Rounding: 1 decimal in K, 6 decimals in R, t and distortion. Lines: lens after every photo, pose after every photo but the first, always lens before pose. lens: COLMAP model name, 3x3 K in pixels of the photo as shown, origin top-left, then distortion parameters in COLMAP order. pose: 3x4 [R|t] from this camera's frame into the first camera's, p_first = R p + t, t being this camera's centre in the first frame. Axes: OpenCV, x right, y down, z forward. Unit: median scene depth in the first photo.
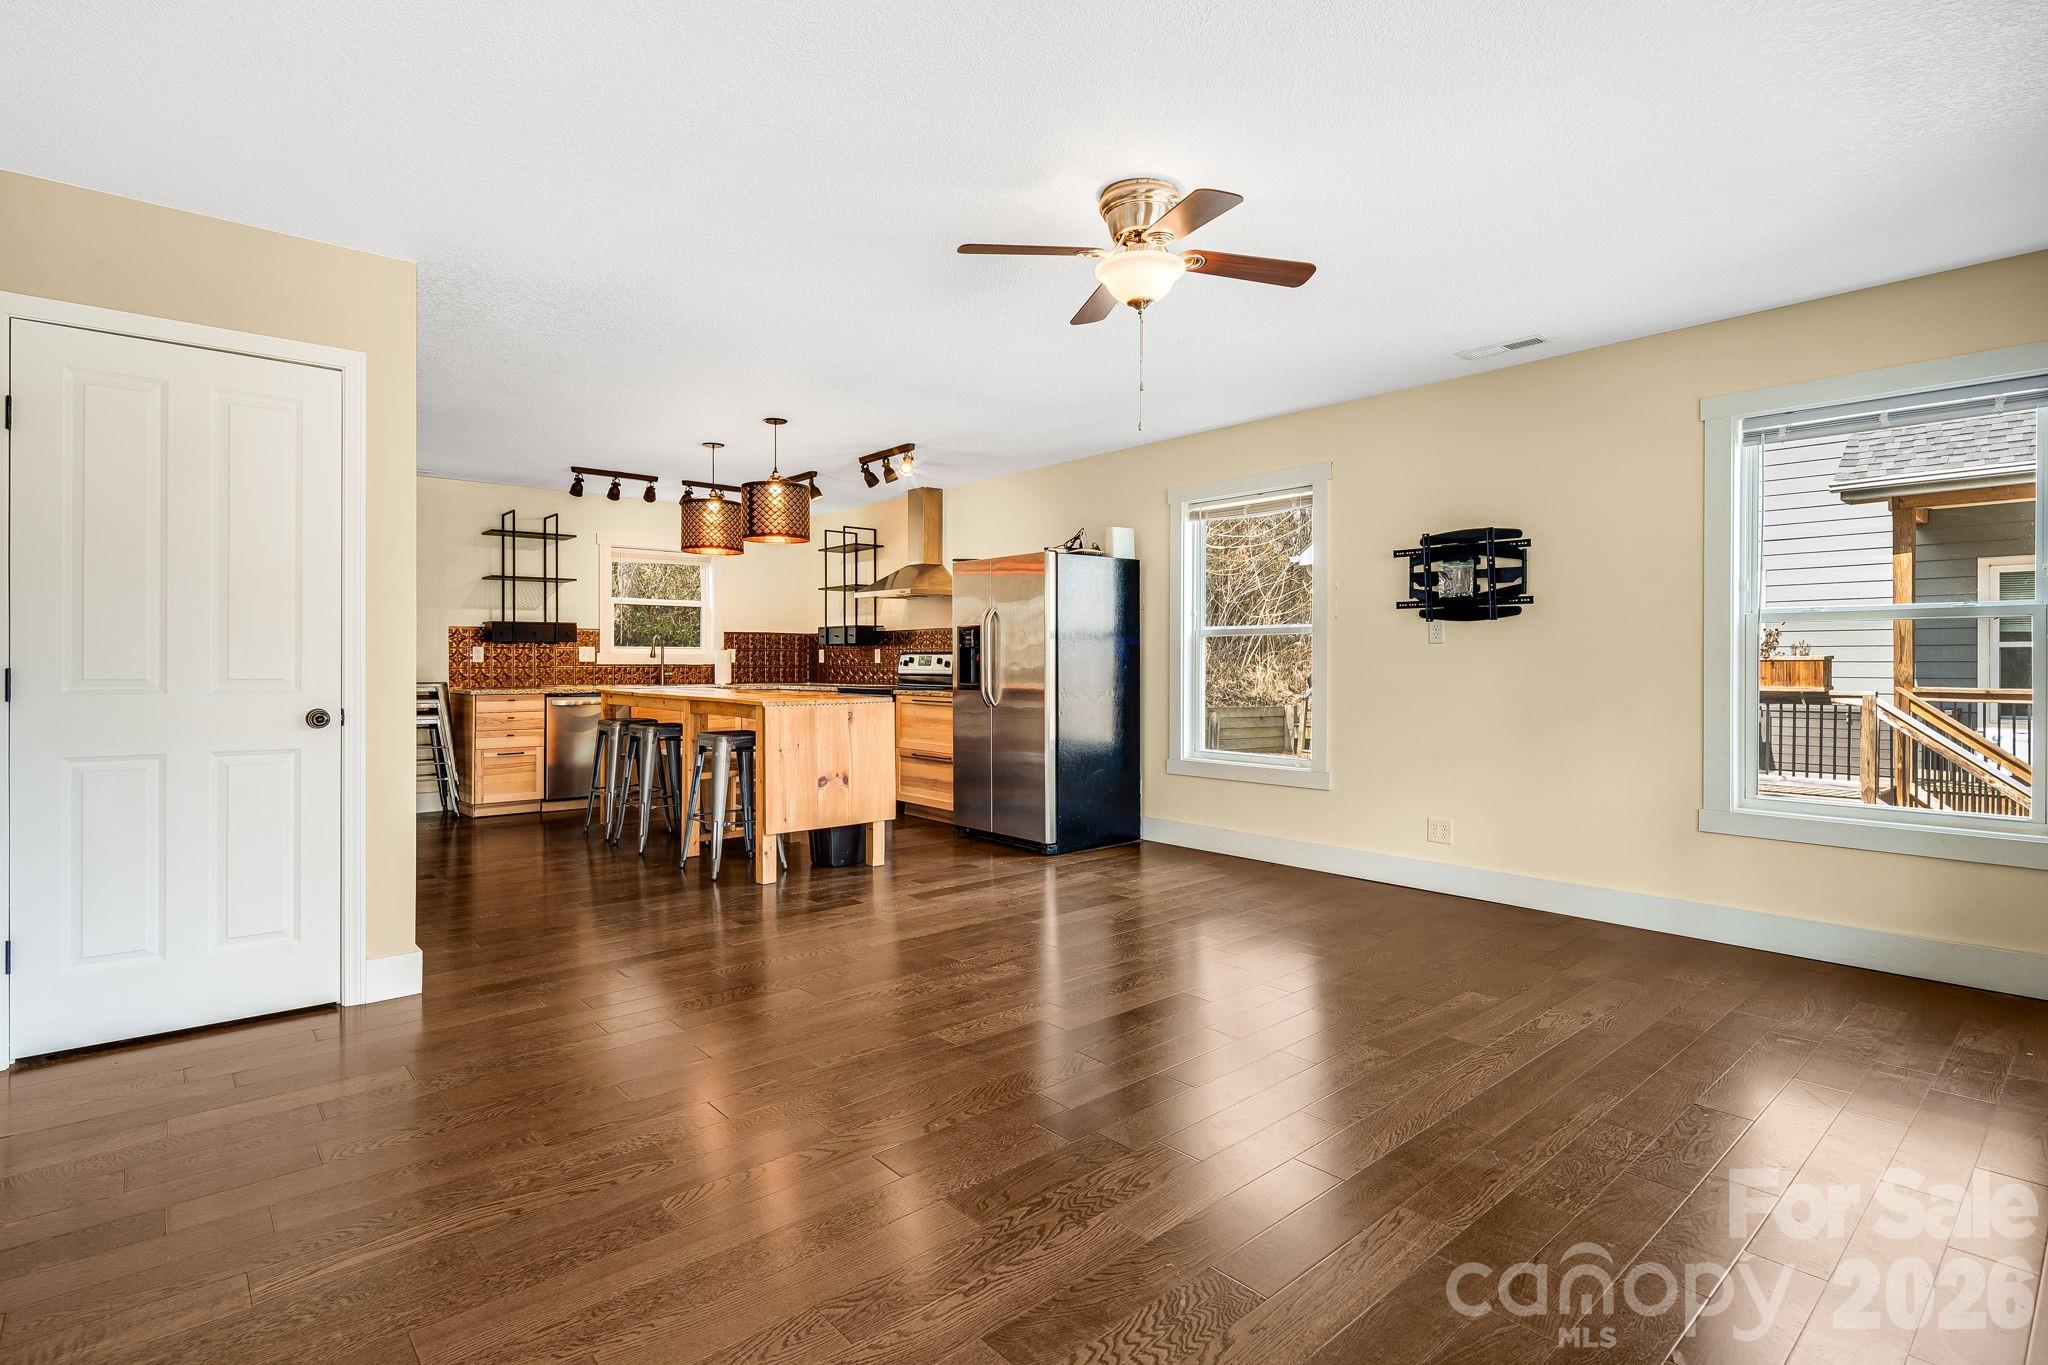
lens RADIAL K [[1004.4, 0, 1017.5], [0, 1004.4, 673.4], [0, 0, 1]] dist [0.000325, -0.001367]
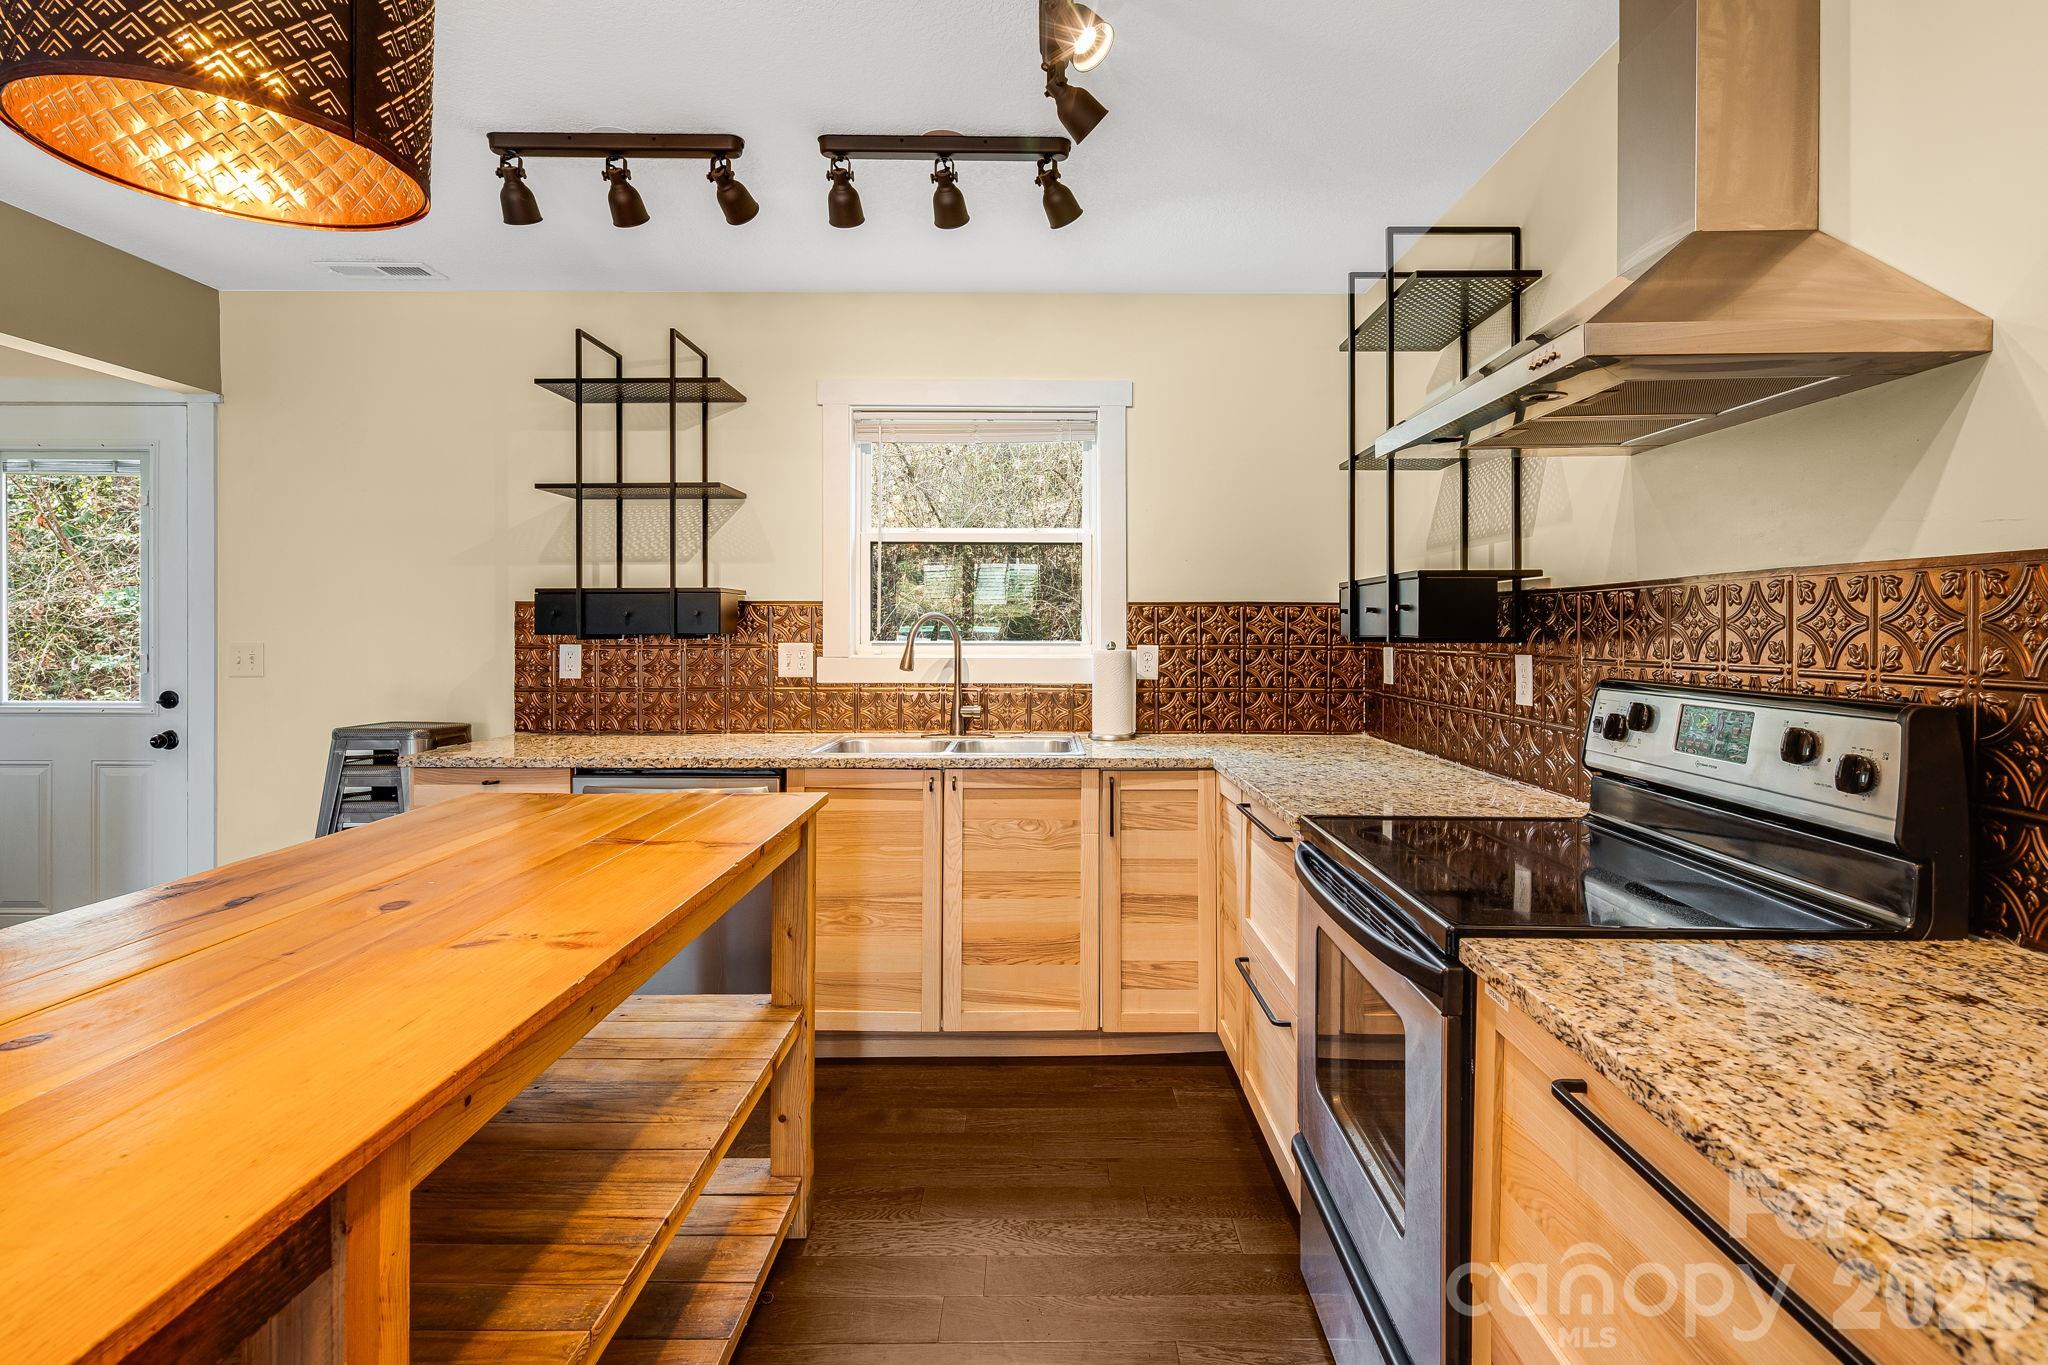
lens RADIAL K [[1004.4, 0, 1056.7], [0, 1004.4, 635.1], [0, 0, 1]] dist [0.000325, -0.001367]
pose [[0.755881, 0.003347, -0.654700, -0.061277], [-0.007585, 0.999965, -0.003645, -0.030721], [0.654665, 0.007721, 0.755880, 0.785085]]
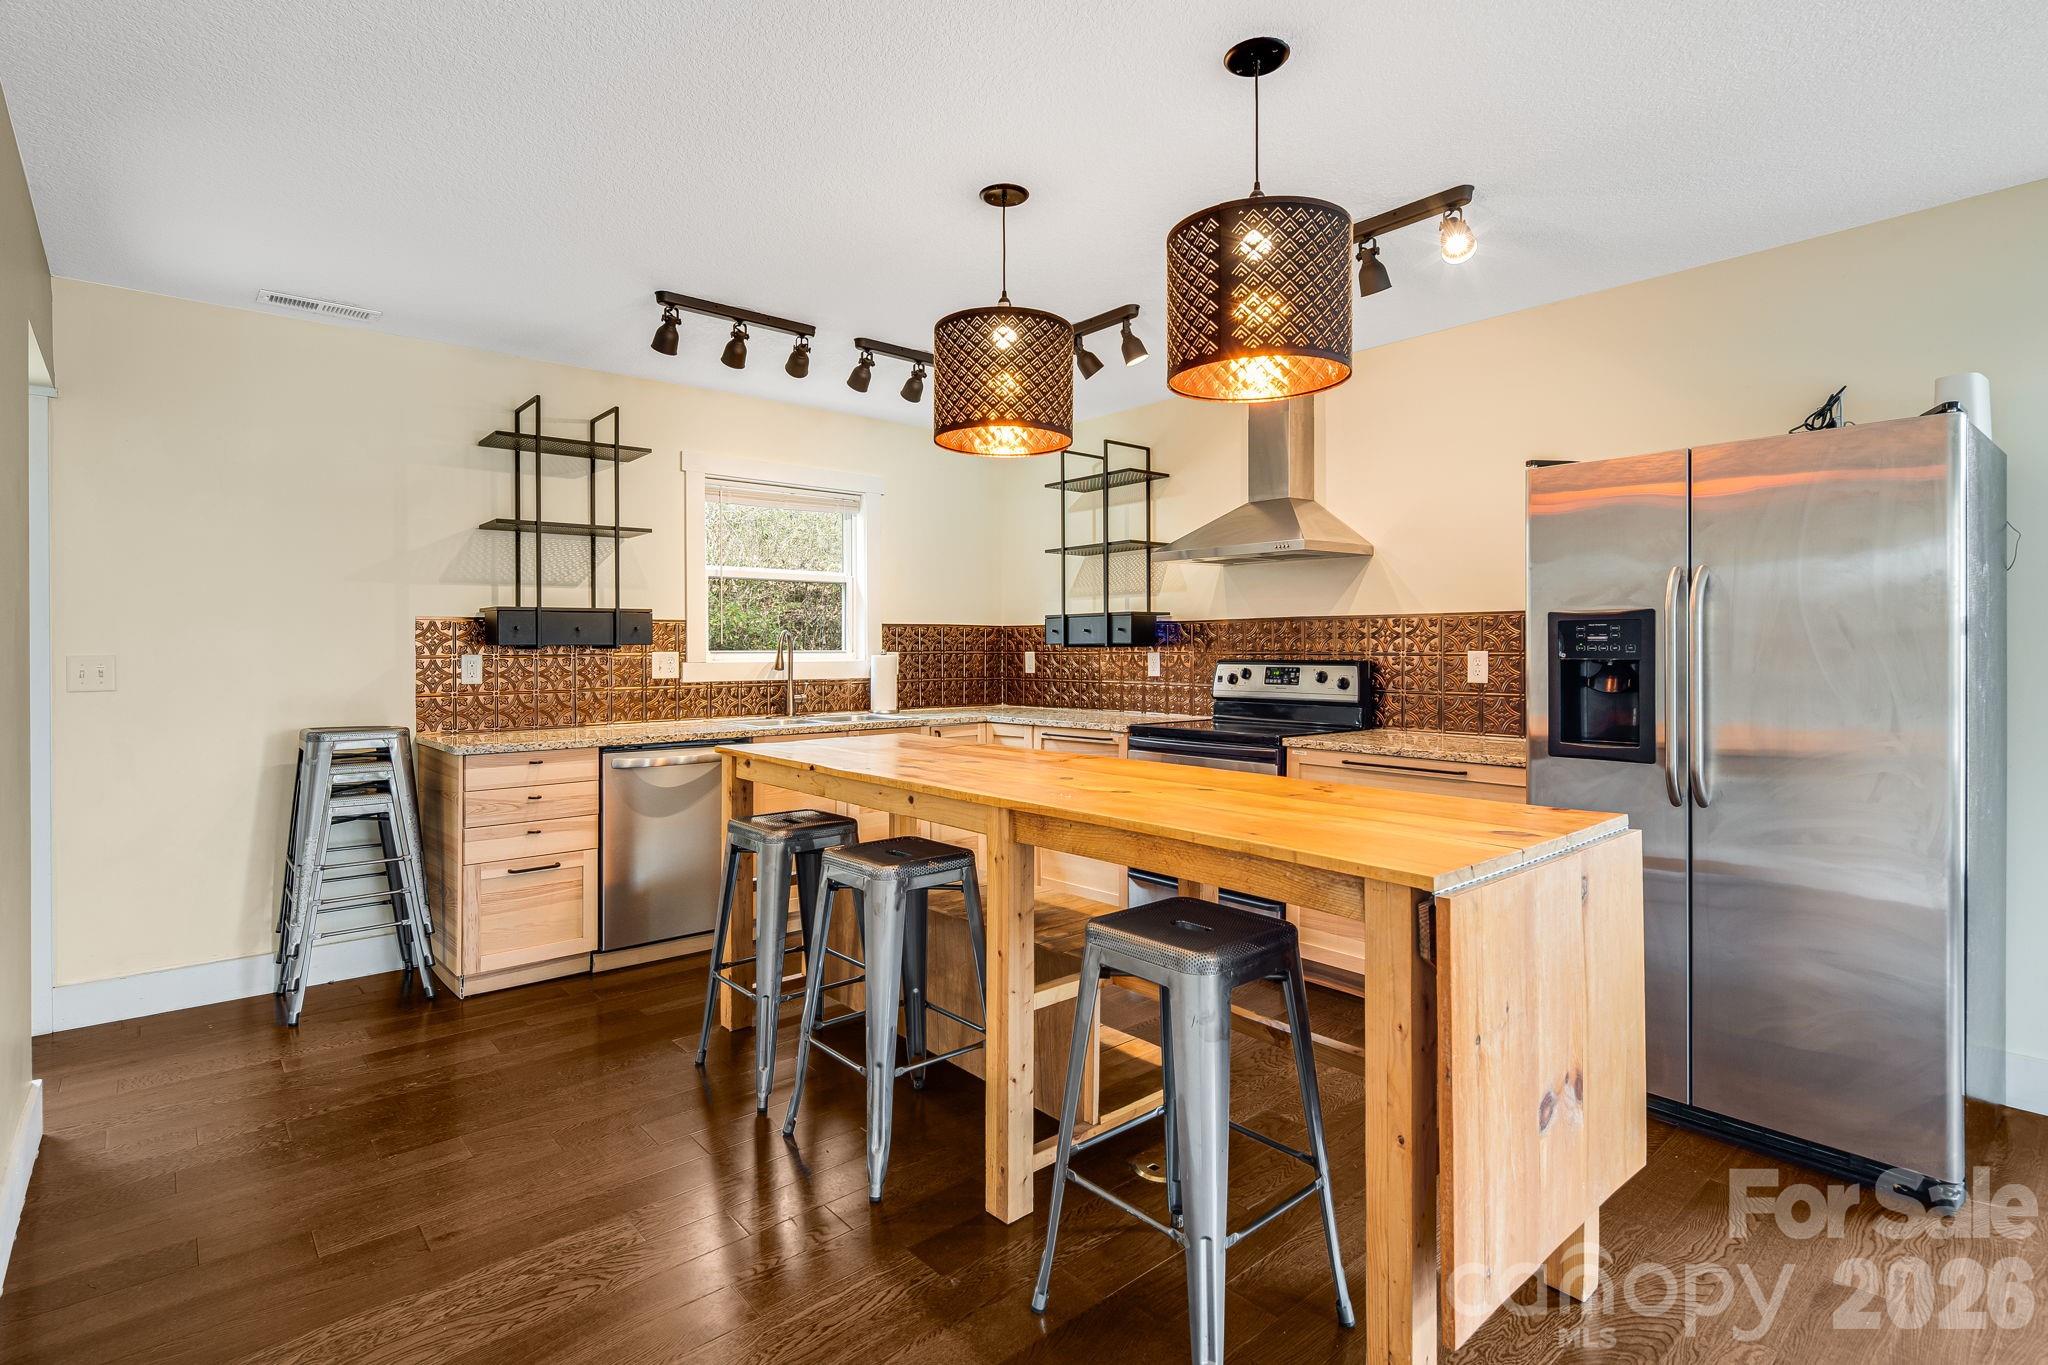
lens RADIAL K [[1004.4, 0, 1006.6], [0, 1004.4, 653.1], [0, 0, 1]] dist [0.000325, -0.001367]
pose [[0.999884, -0.004078, -0.014659, -0.240854], [0.003992, 0.999974, -0.005947, -0.022876], [0.014682, 0.005888, 0.999875, 0.462715]]
